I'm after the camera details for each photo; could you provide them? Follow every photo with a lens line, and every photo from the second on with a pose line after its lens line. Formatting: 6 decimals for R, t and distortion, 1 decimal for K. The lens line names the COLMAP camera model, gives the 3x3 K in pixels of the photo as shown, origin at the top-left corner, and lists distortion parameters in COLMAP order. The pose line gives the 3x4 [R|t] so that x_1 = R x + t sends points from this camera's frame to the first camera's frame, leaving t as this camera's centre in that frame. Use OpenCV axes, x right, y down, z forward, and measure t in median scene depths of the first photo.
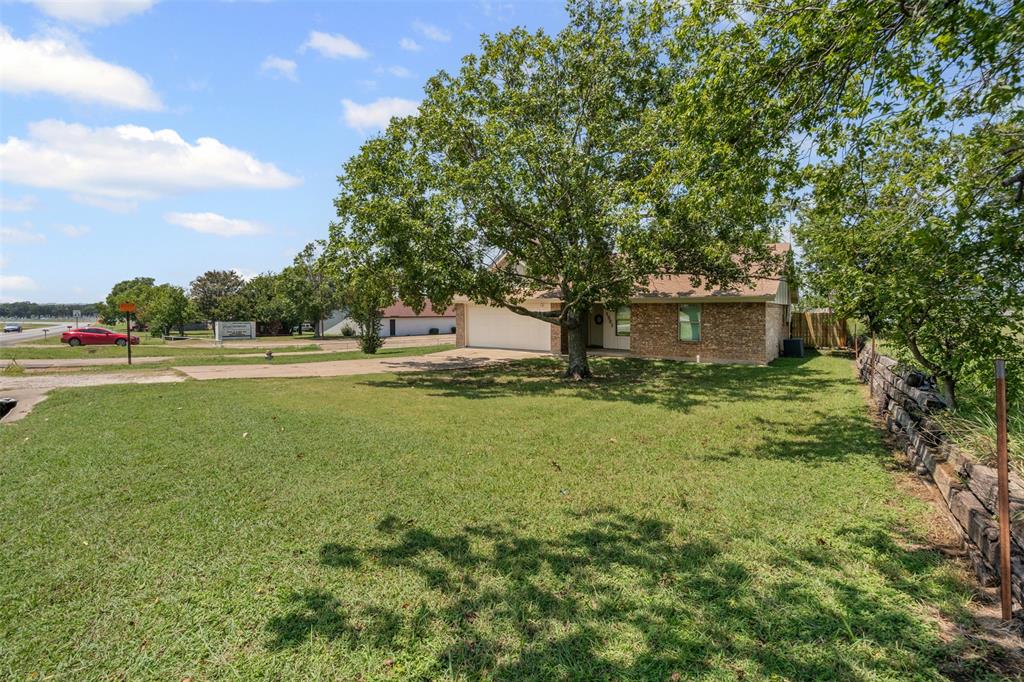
lens RADIAL K [[486.9, 0, 514.8], [0, 486.9, 315.5], [0, 0, 1]] dist [-0.001203, -0.000069]
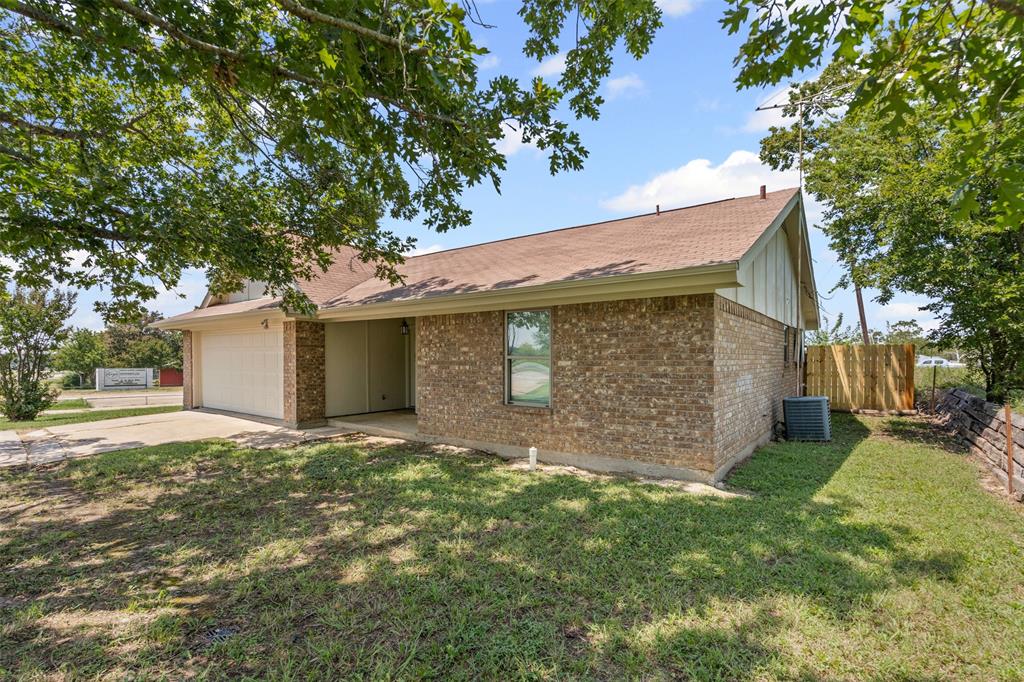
lens RADIAL K [[472.8, 0, 511.9], [0, 472.8, 371.0], [0, 0, 1]] dist [0.000612, 0.000106]
pose [[0.998756, -0.000679, -0.049858, 0.316638], [0.001399, 0.999895, 0.014399, 0.016560], [0.049843, -0.014451, 0.998653, 0.539969]]
